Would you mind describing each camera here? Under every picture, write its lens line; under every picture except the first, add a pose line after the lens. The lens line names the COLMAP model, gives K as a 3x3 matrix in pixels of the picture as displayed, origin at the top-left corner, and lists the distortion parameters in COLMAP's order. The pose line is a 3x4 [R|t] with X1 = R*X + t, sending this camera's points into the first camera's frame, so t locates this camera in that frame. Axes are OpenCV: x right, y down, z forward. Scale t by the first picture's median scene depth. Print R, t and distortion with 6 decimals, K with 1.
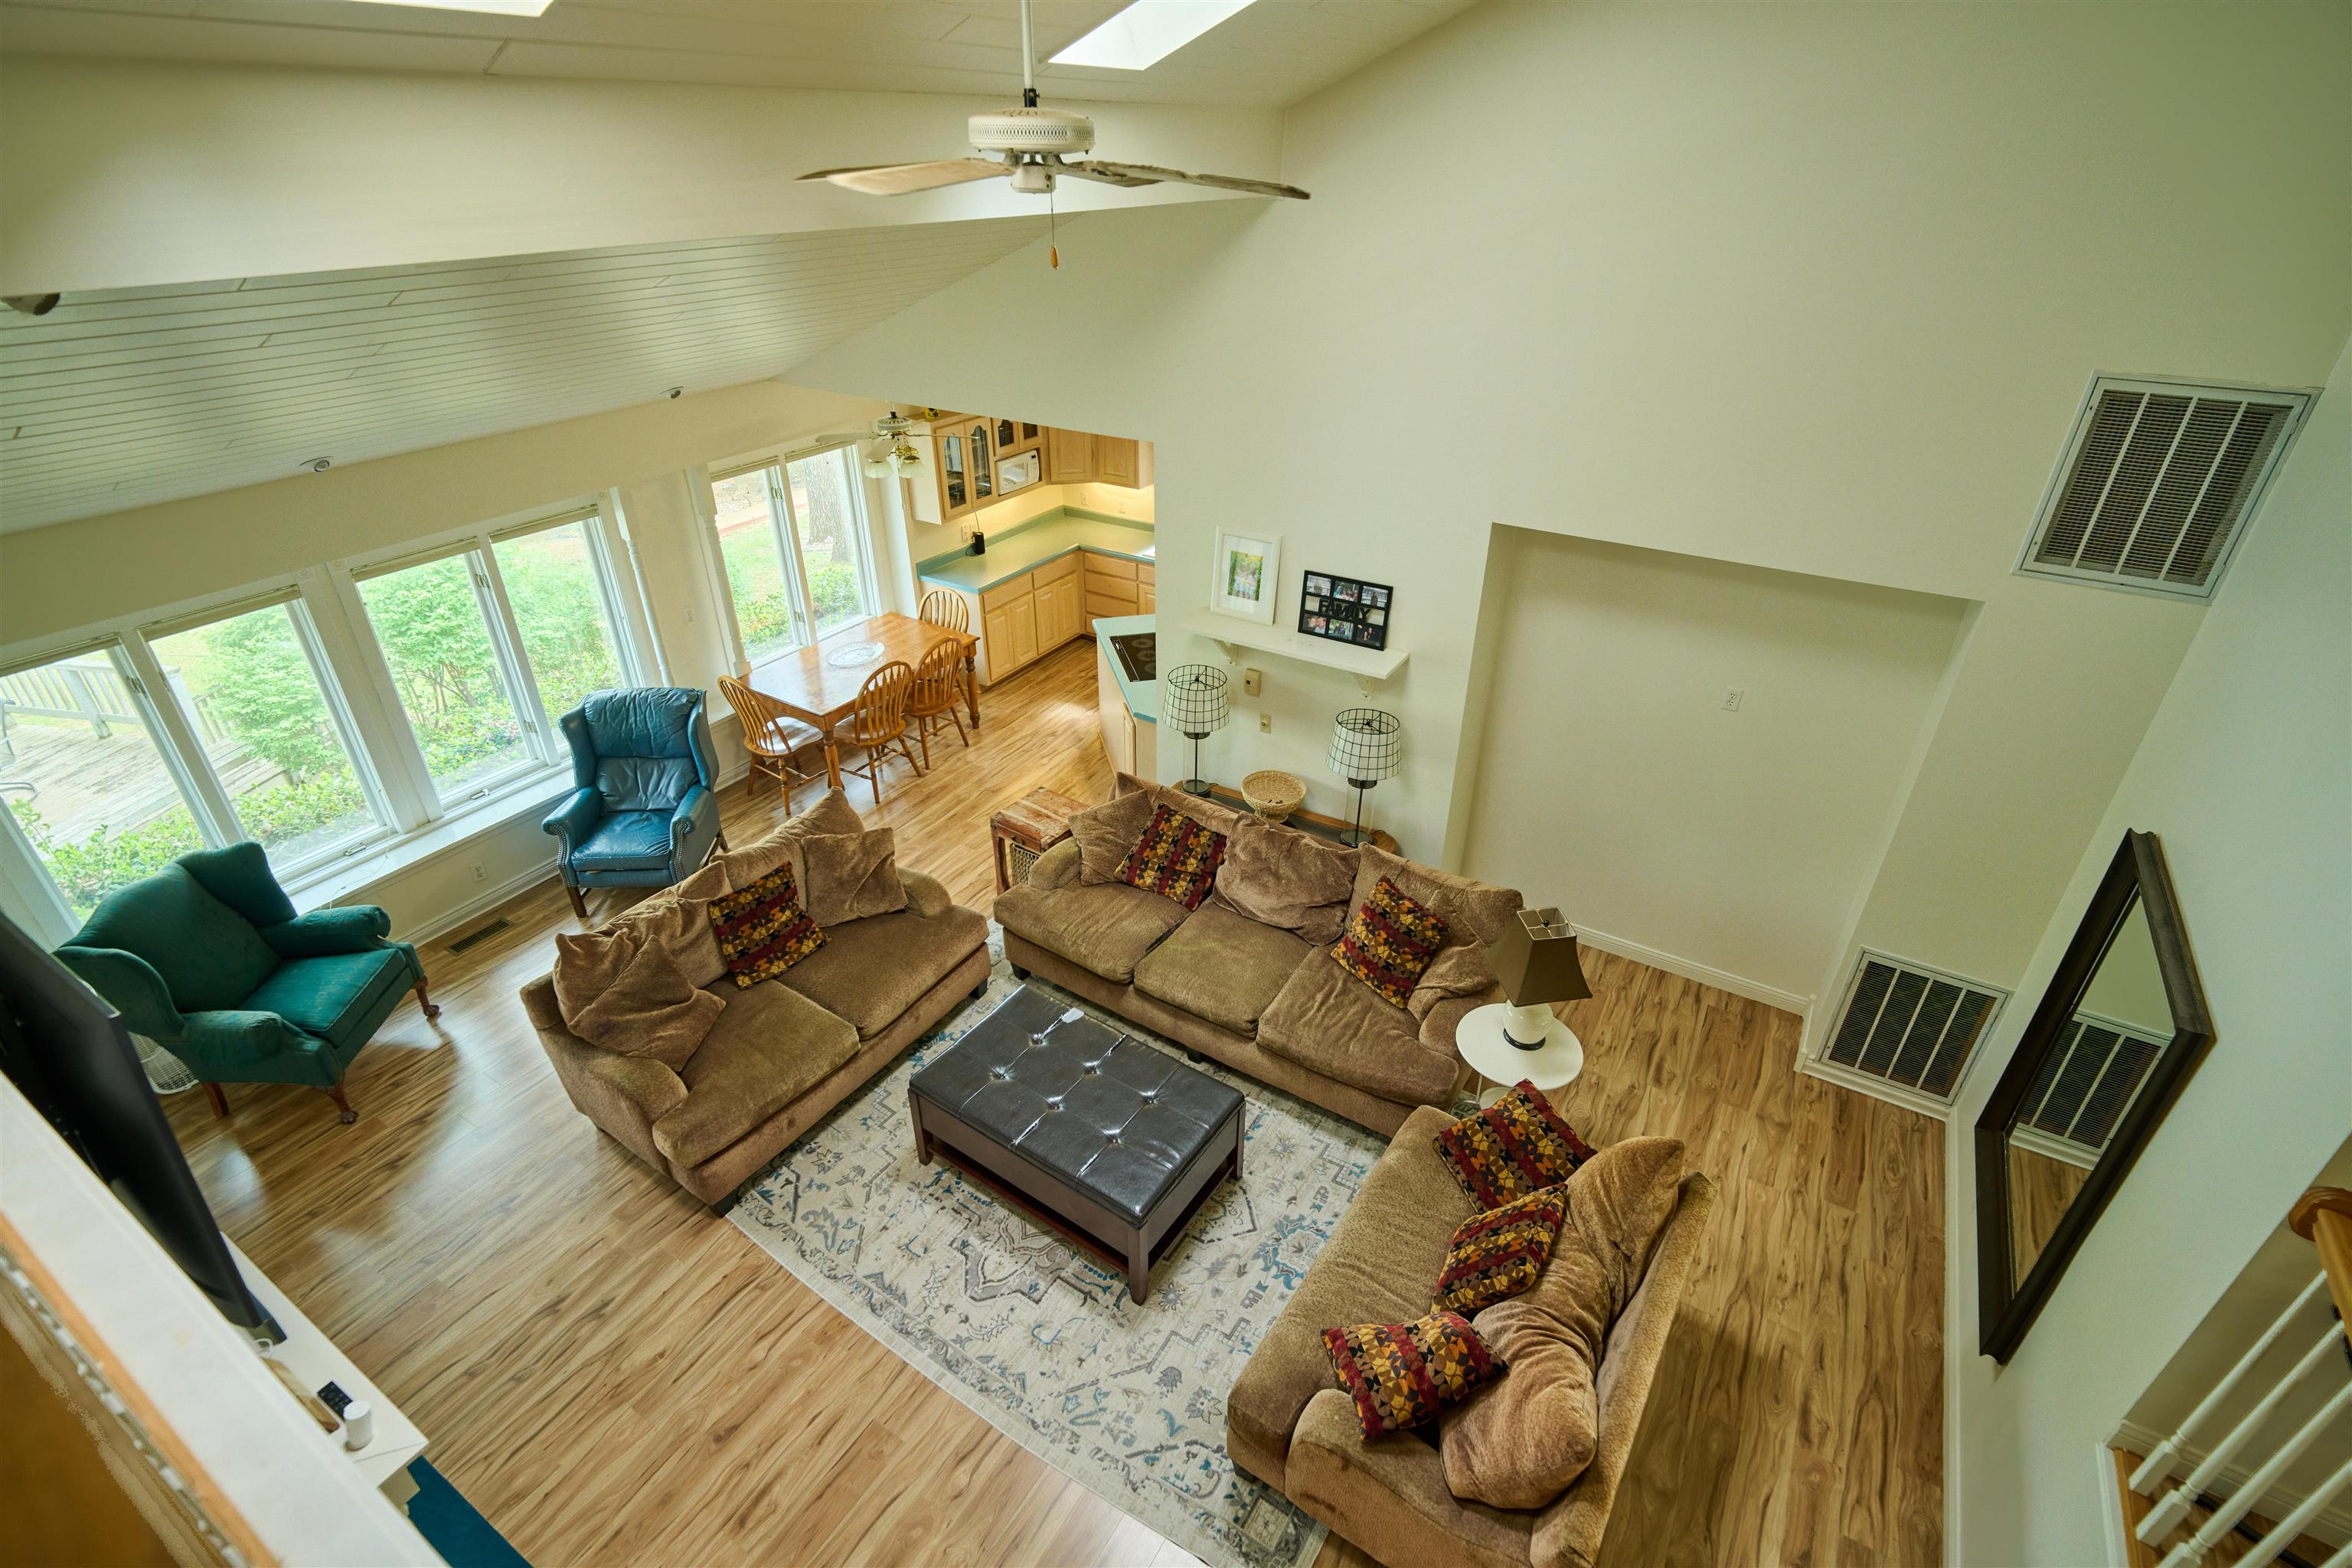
lens RADIAL K [[1083.8, 0, 1177.8], [0, 1083.8, 783.1], [0, 0, 1]] dist [-0.007150, -0.001996]
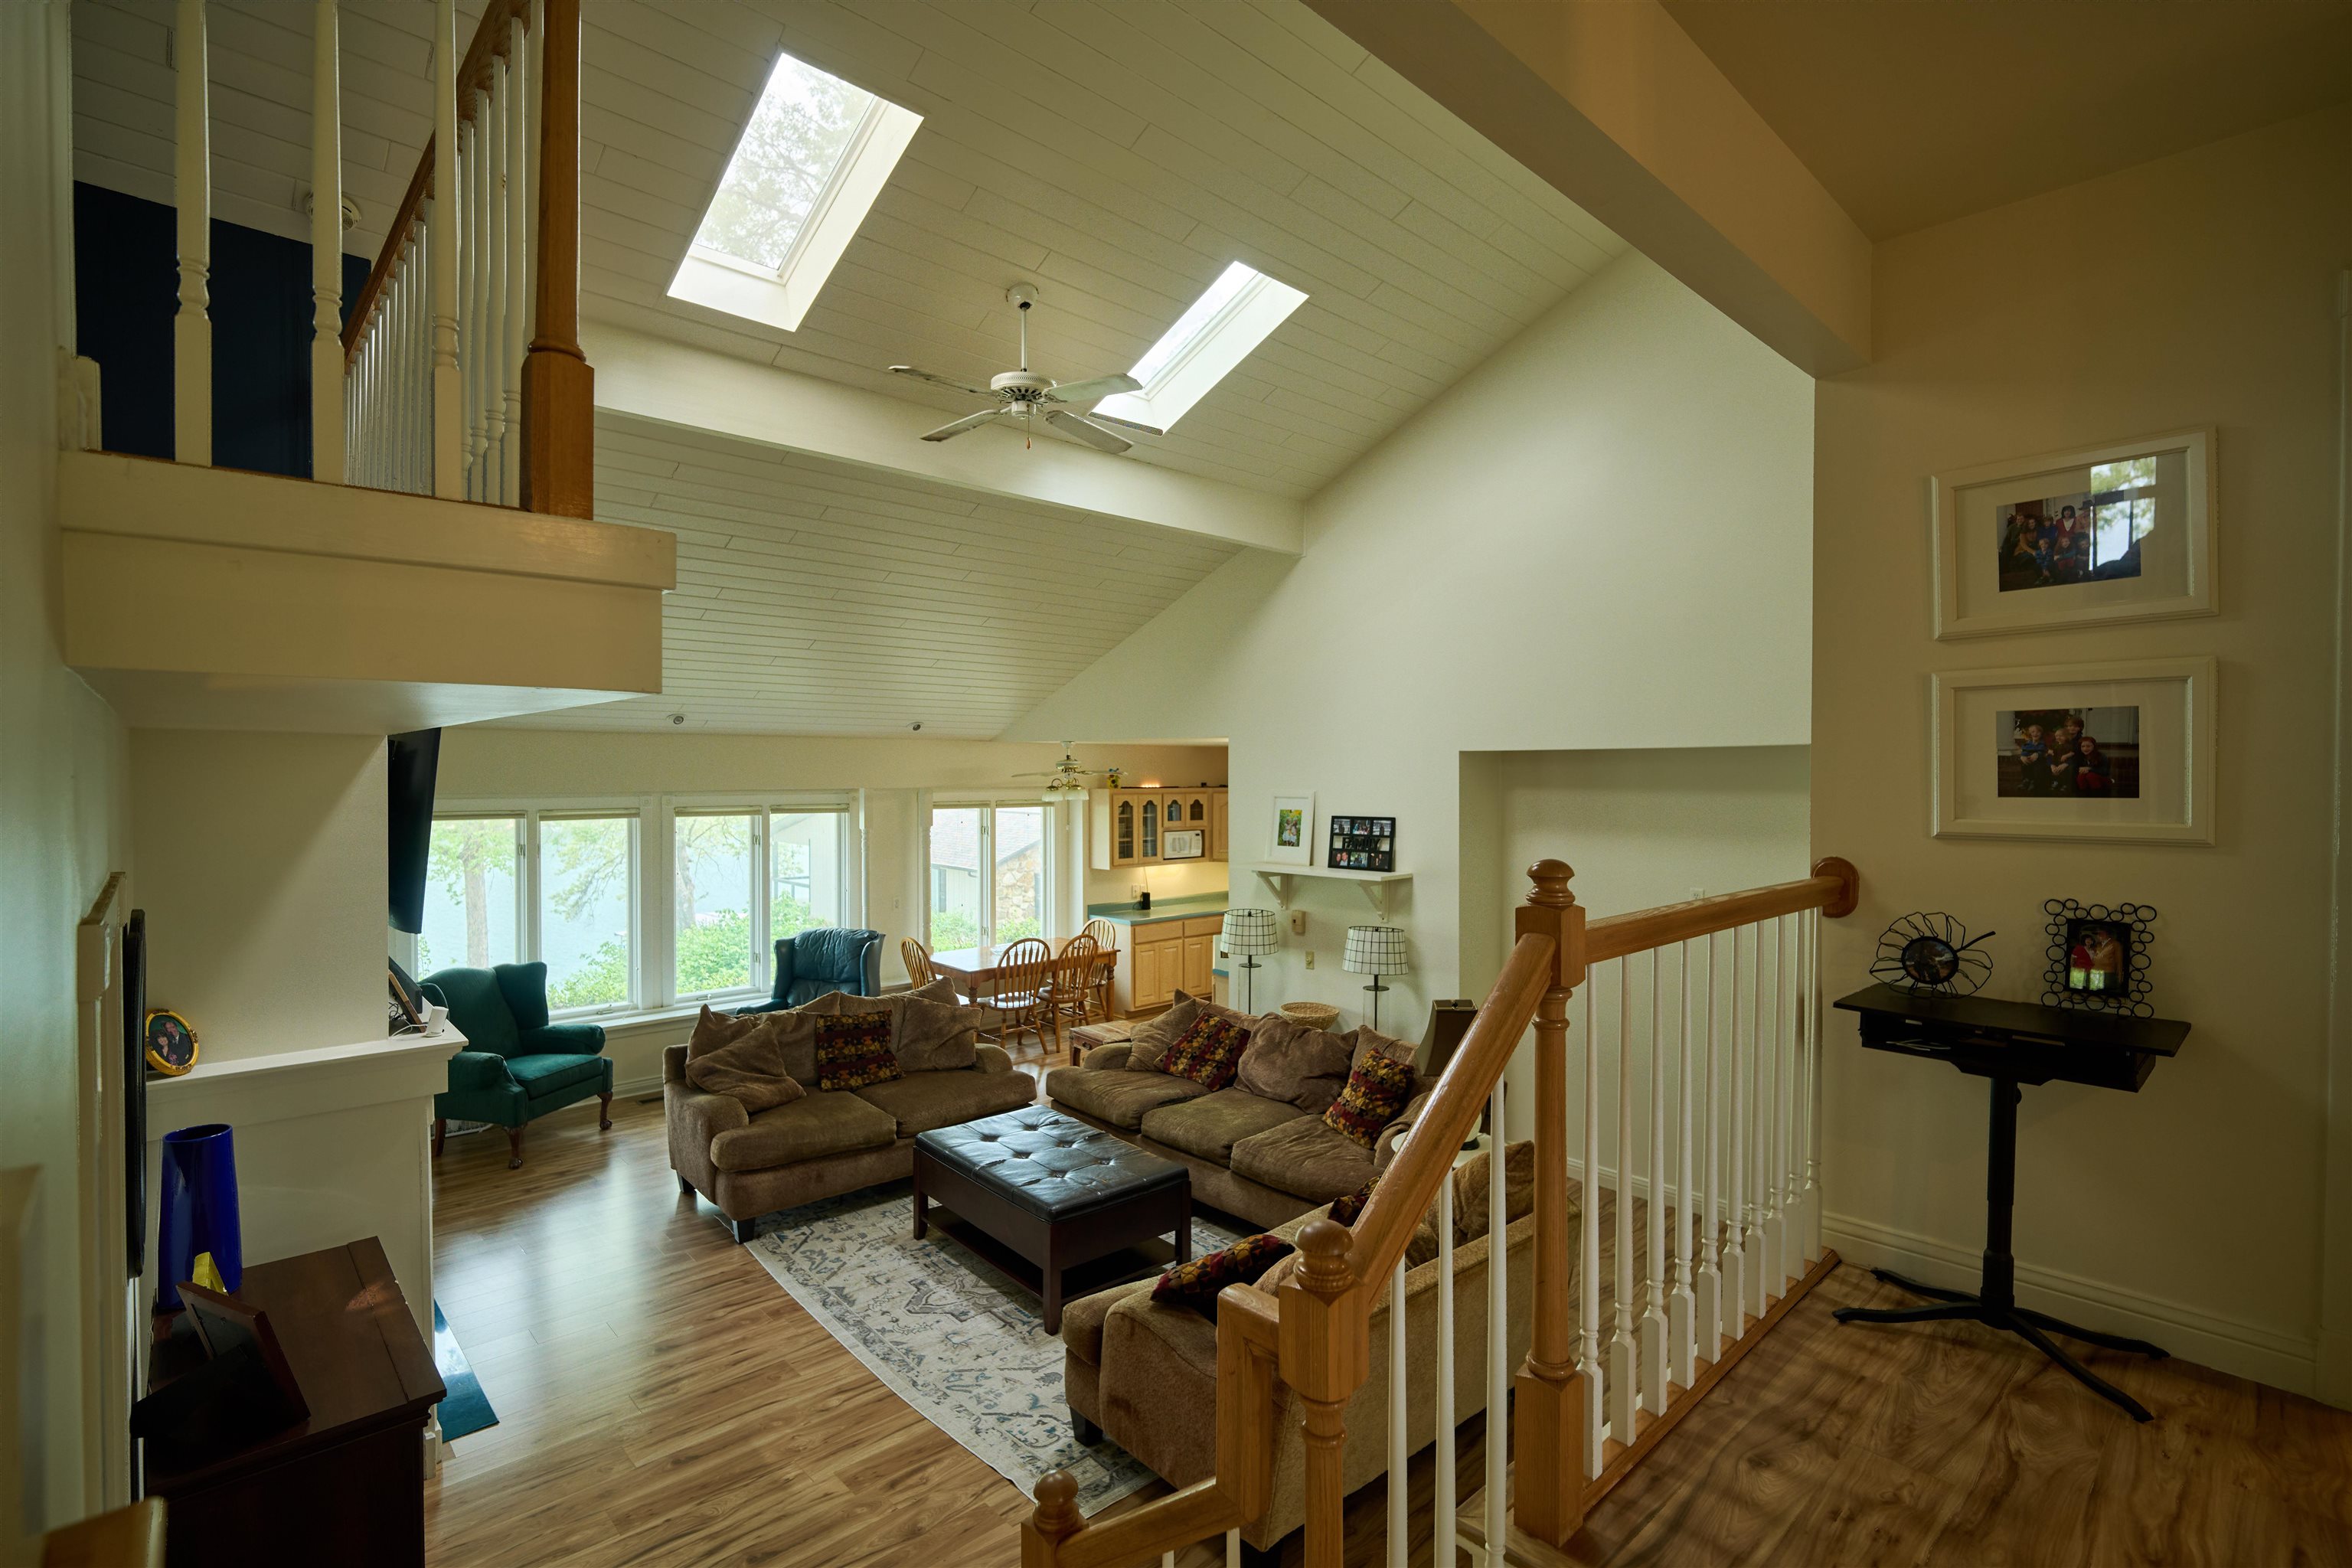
lens RADIAL K [[1083.8, 0, 1188.4], [0, 1083.8, 789.2], [0, 0, 1]] dist [-0.007150, -0.001996]
pose [[0.966207, 0.000609, -0.257767, 0.293198], [-0.128143, 0.868810, -0.478277, 0.409035], [0.223659, 0.495146, 0.839528, -0.088812]]
